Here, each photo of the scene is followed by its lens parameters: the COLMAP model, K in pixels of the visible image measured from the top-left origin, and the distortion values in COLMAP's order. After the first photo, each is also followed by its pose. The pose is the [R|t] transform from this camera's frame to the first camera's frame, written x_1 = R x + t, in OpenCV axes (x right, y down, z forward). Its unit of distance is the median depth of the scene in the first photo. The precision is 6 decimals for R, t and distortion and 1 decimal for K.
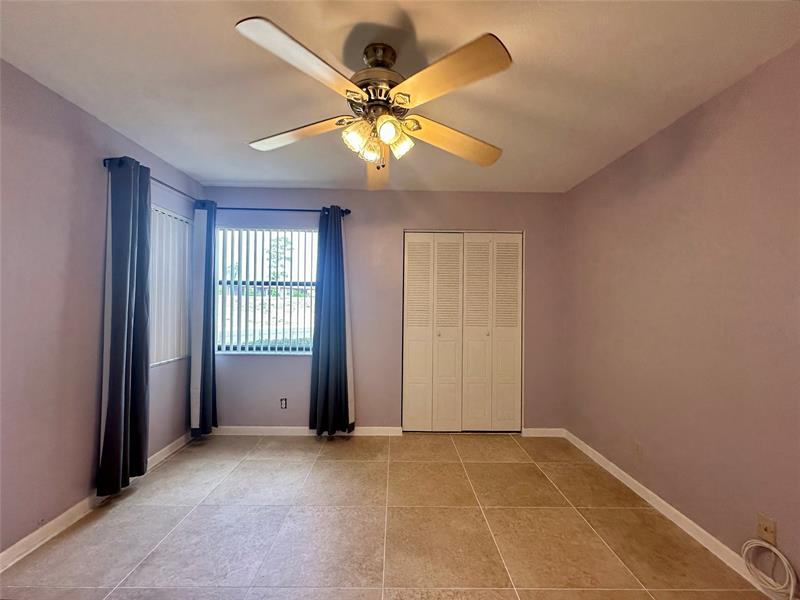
lens RADIAL K [[327.3, 0, 400.0], [0, 327.3, 300.0], [0, 0, 1]] dist [-0.000885, 0.000111]
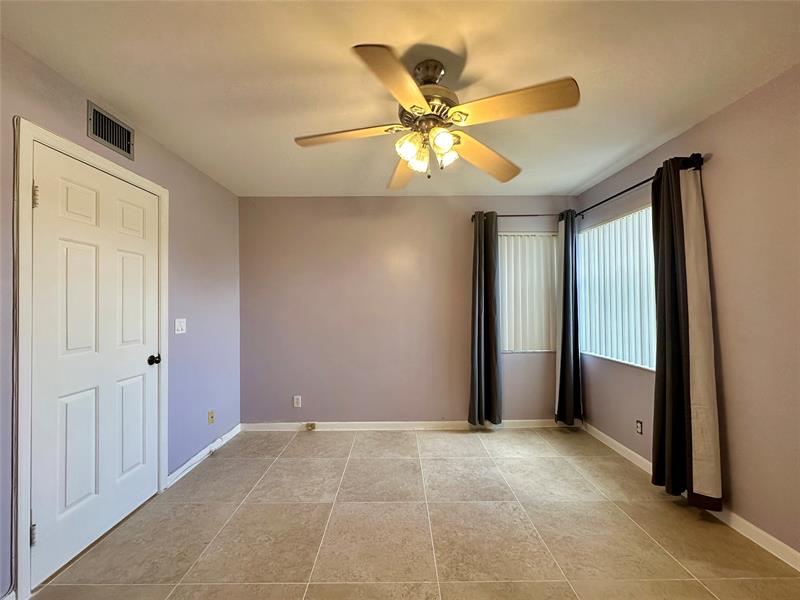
lens RADIAL K [[319.3, 0, 398.8], [0, 319.3, 300.1], [0, 0, 1]] dist [-0.001100, 0.000181]
pose [[-0.006724, -0.026729, -0.999620, 0.509144], [0.018946, 0.999460, -0.026852, 0.012736], [0.999798, -0.019119, -0.006214, 0.472540]]
